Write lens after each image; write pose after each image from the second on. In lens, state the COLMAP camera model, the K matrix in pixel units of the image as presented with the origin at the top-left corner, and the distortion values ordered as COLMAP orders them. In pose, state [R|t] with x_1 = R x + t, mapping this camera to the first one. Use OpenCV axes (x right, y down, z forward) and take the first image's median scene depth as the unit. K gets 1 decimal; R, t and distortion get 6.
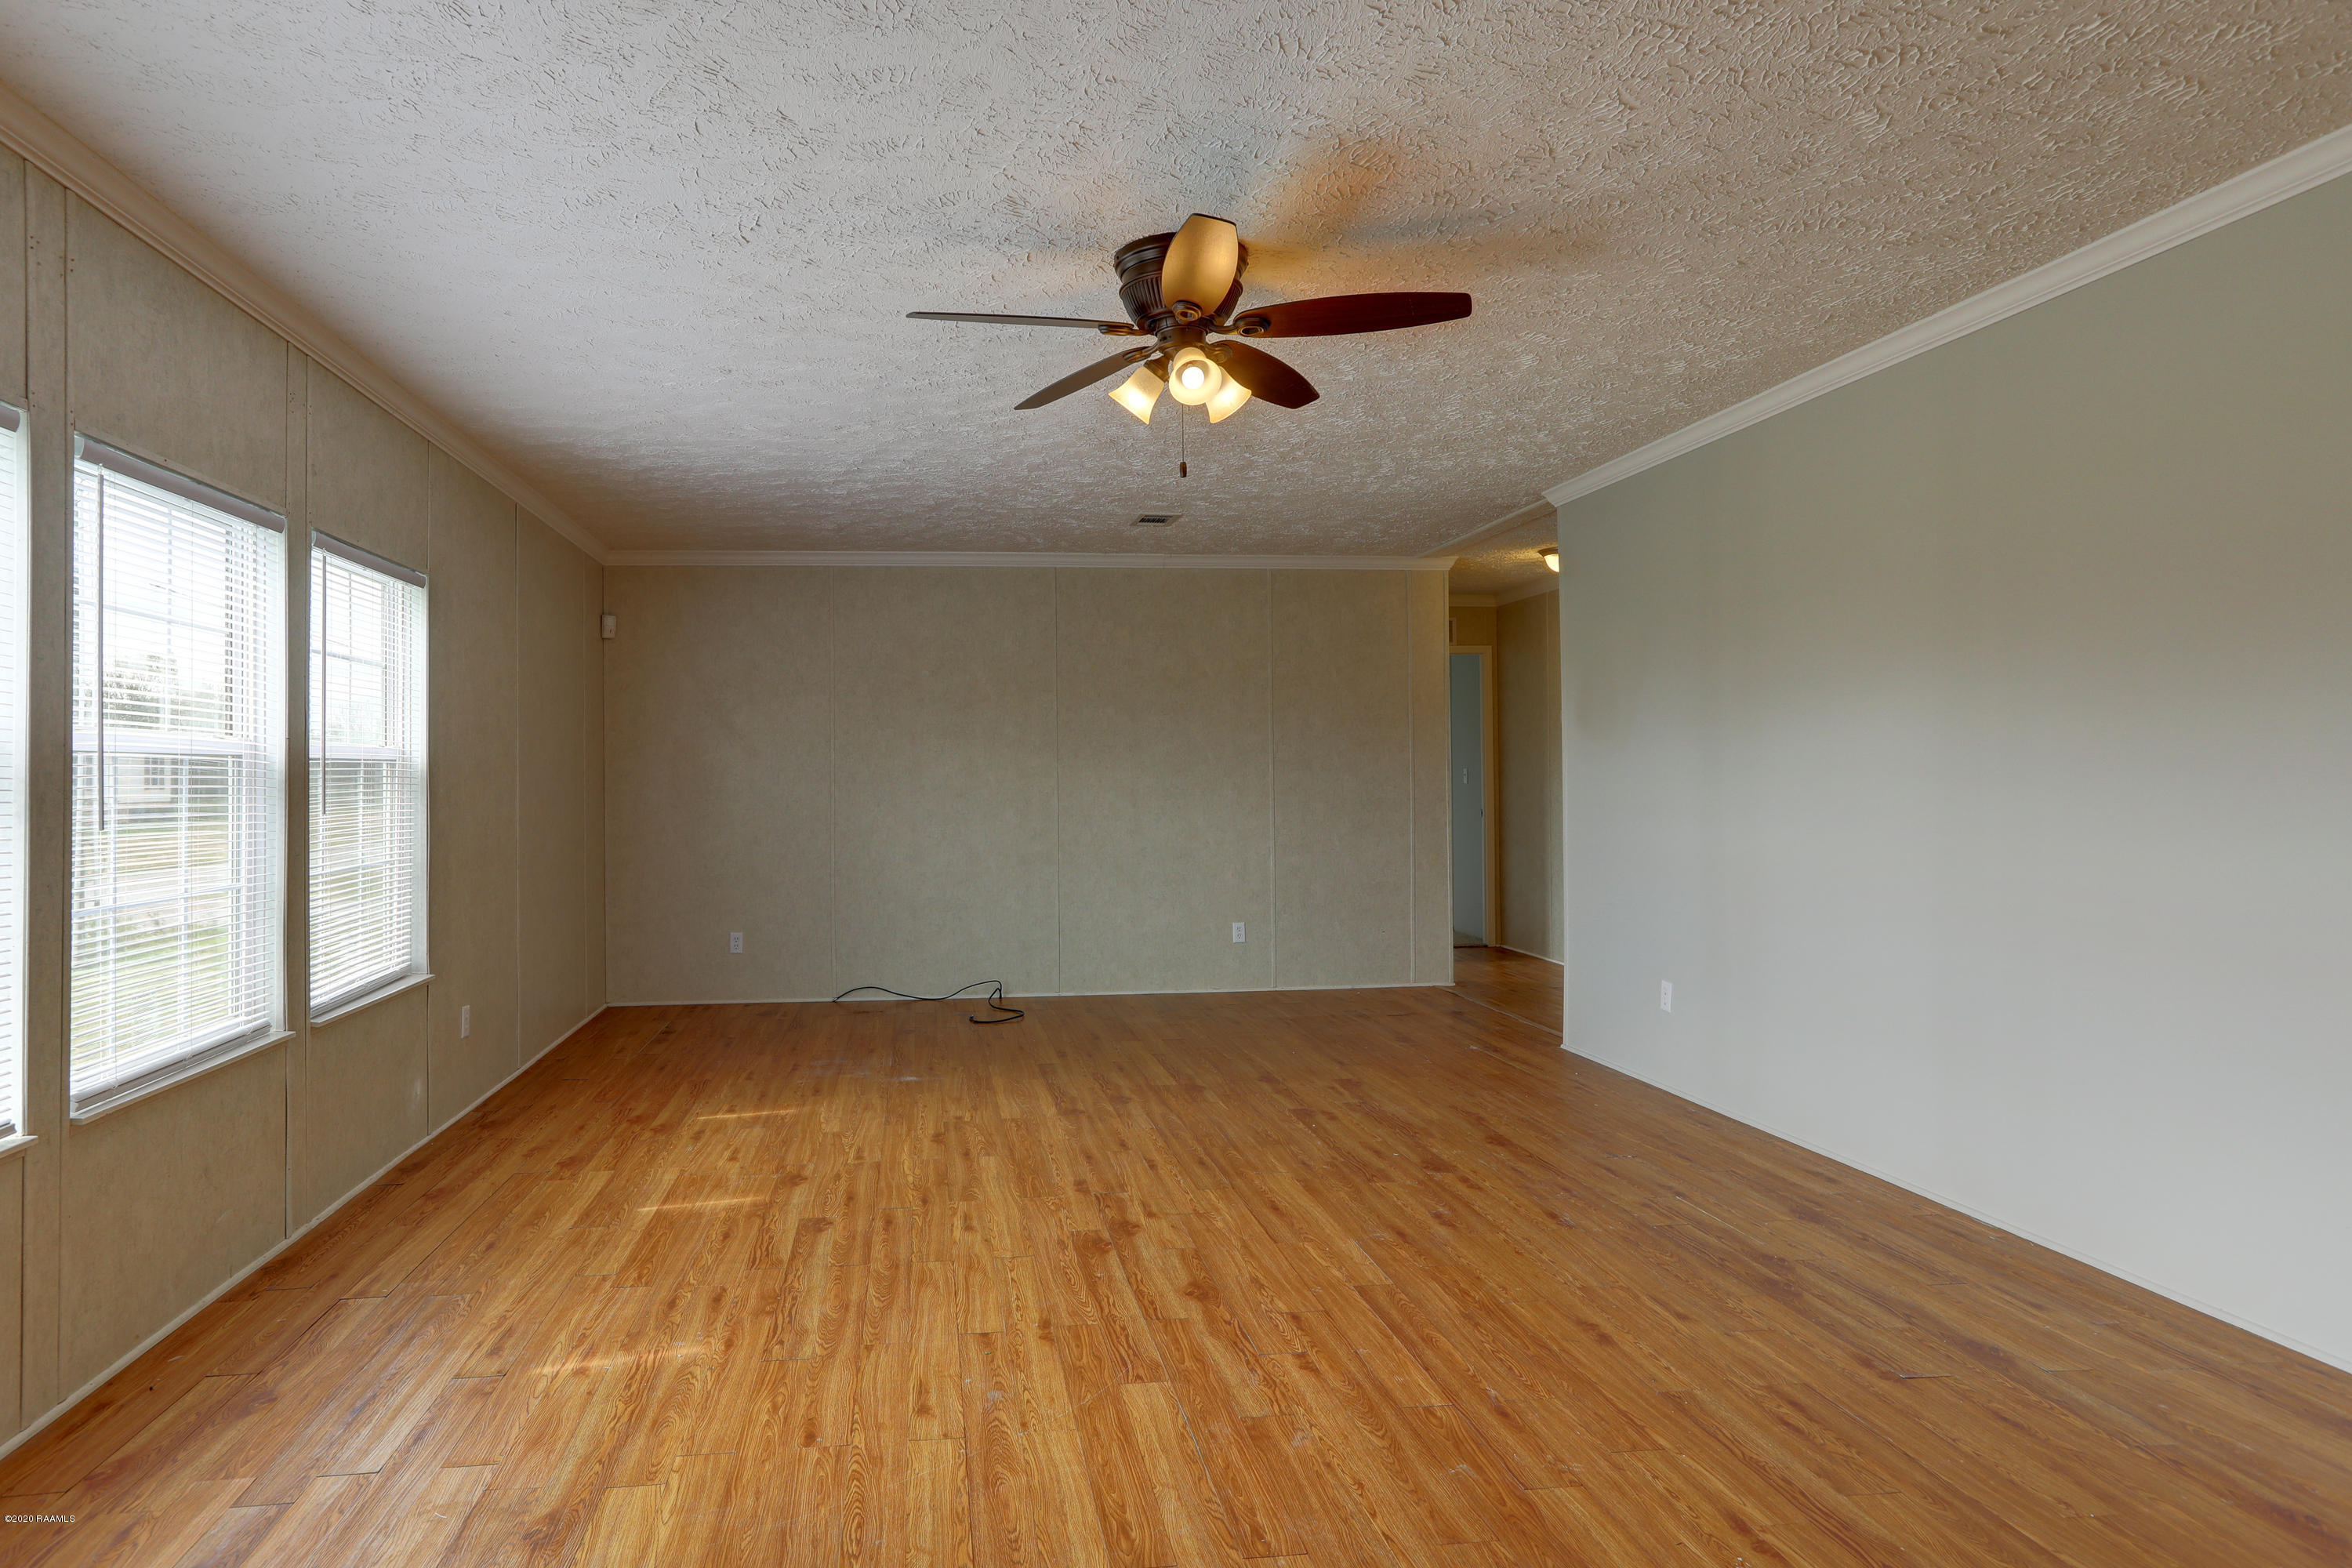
lens RADIAL K [[1499.7, 0, 1096.5], [0, 1499.7, 777.3], [0, 0, 1]] dist [-0.025742, 0.013108]
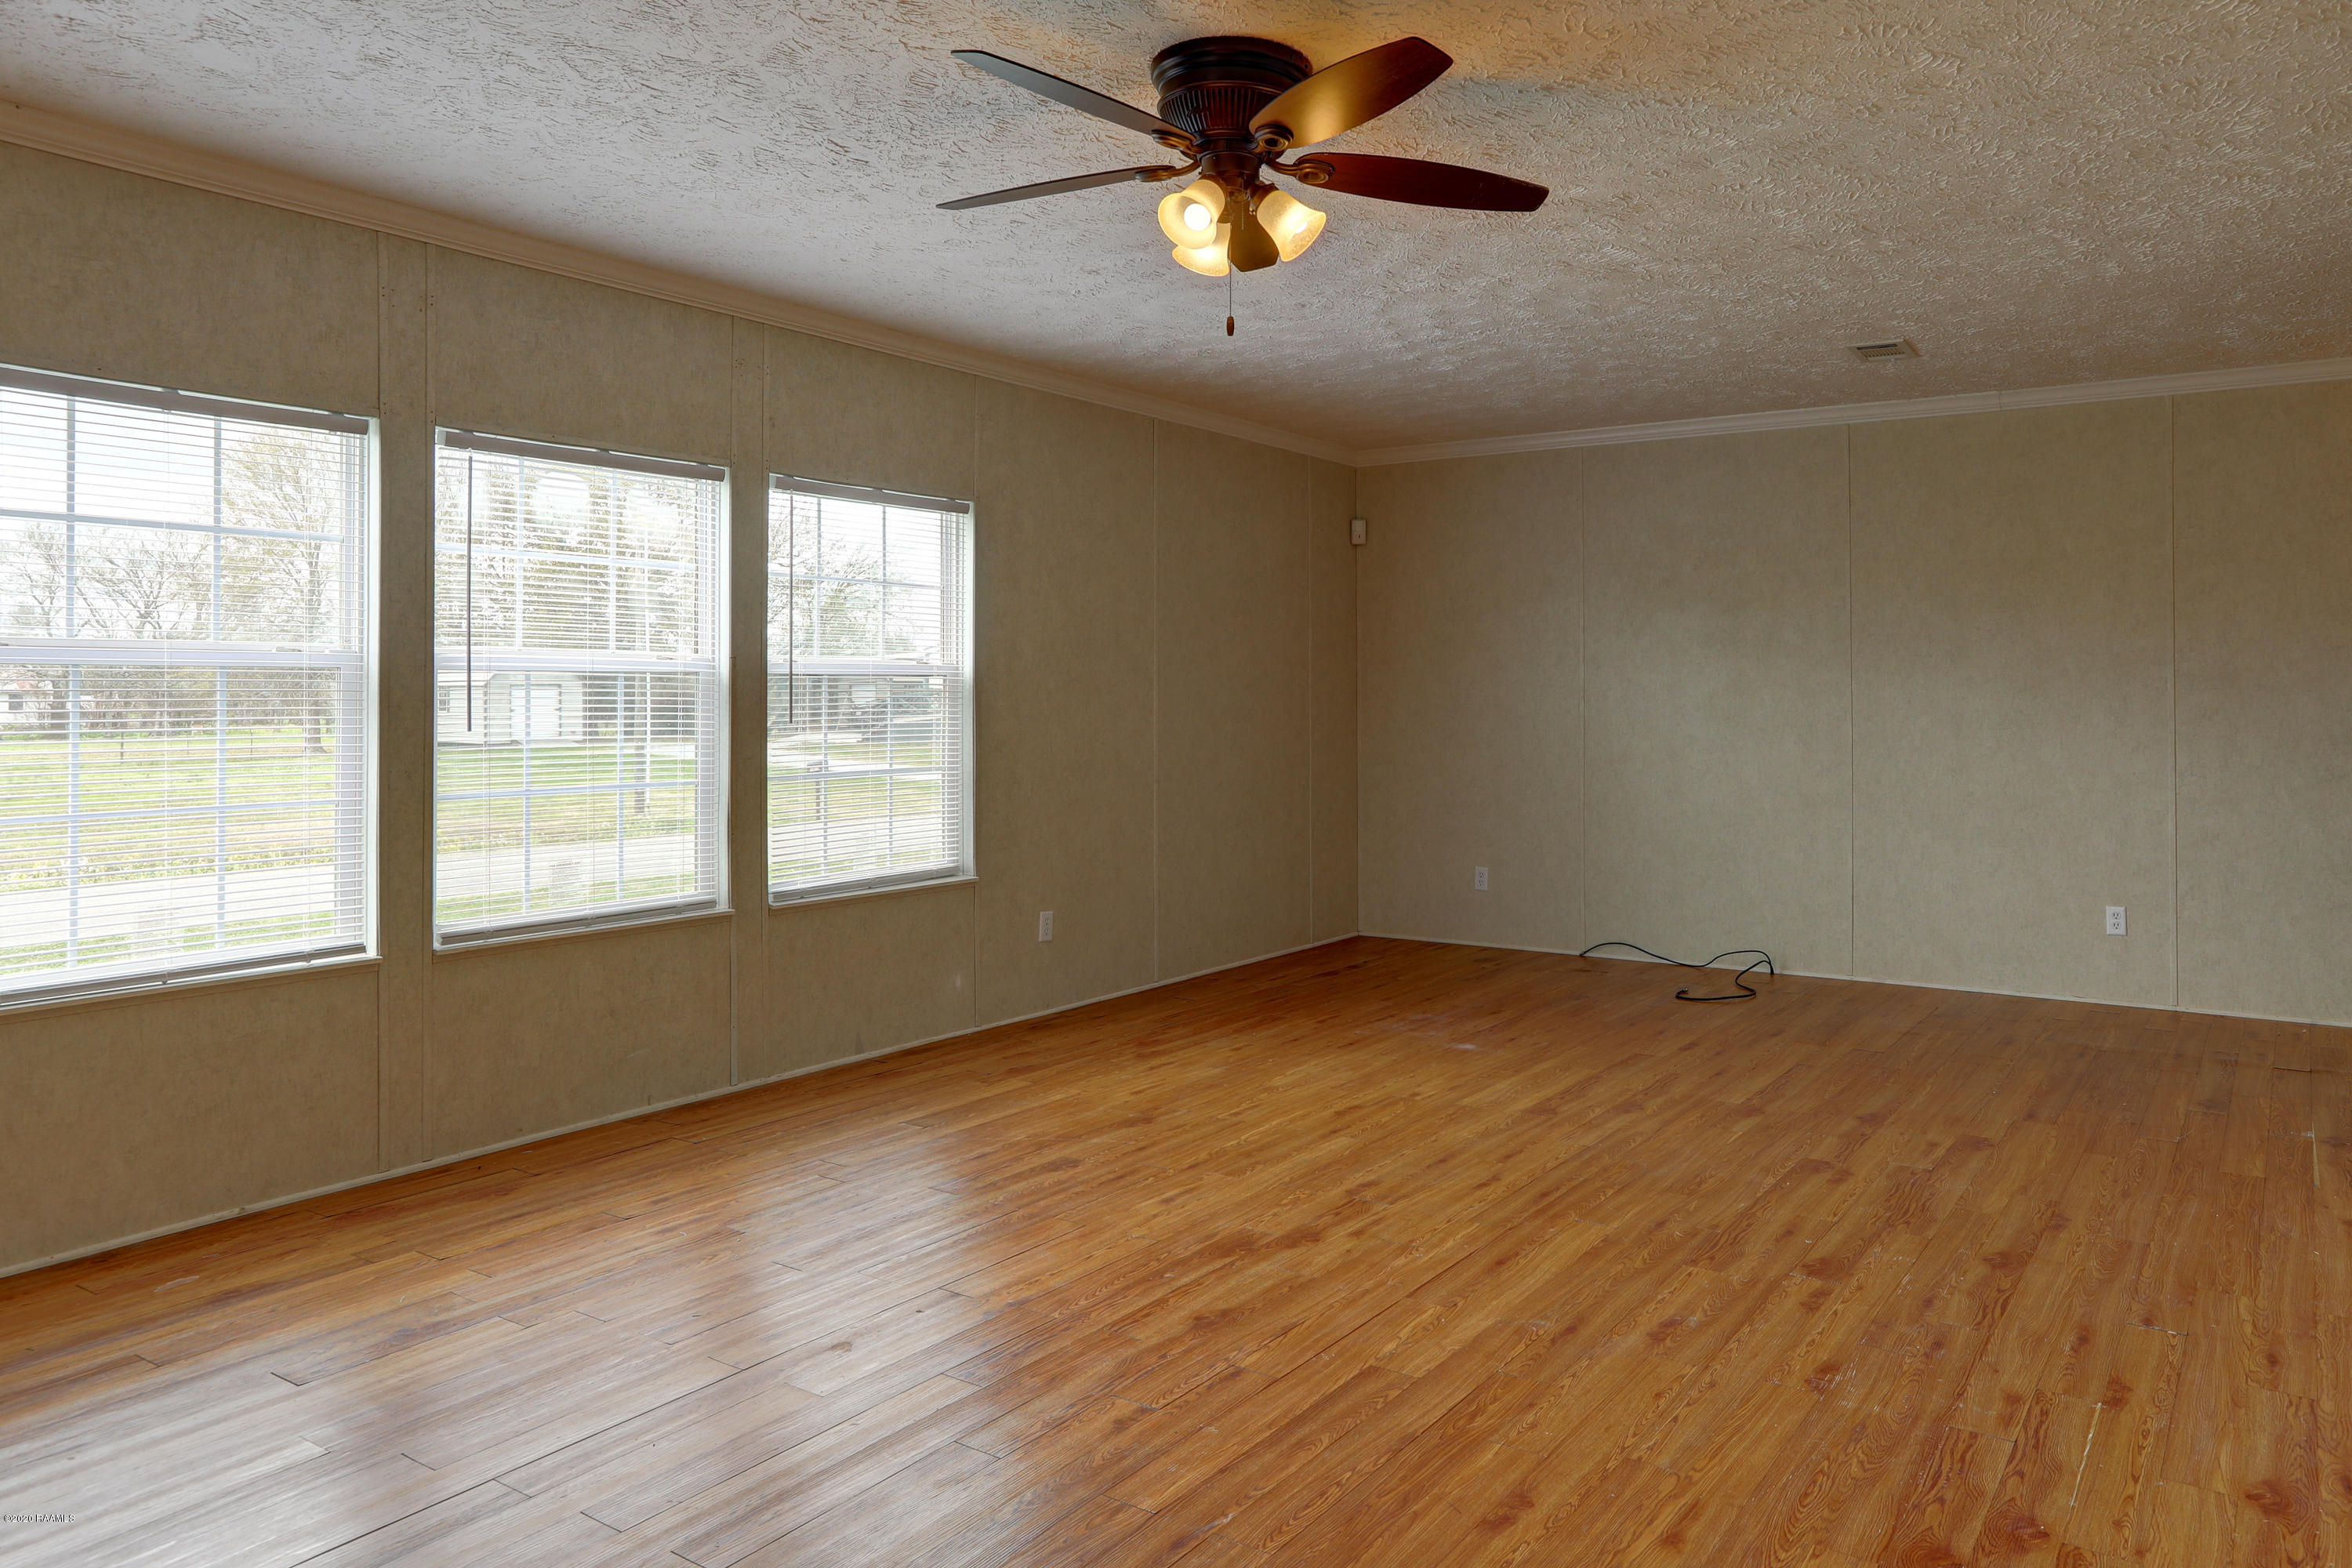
lens RADIAL K [[1672.4, 0, 1134.6], [0, 1672.4, 688.1], [0, 0, 1]] dist [-0.031998, 0.016148]
pose [[0.735285, 0.005619, -0.677735, 0.578771], [-0.006485, 0.999978, 0.001255, -0.005515], [0.677727, 0.003472, 0.735305, 0.256289]]
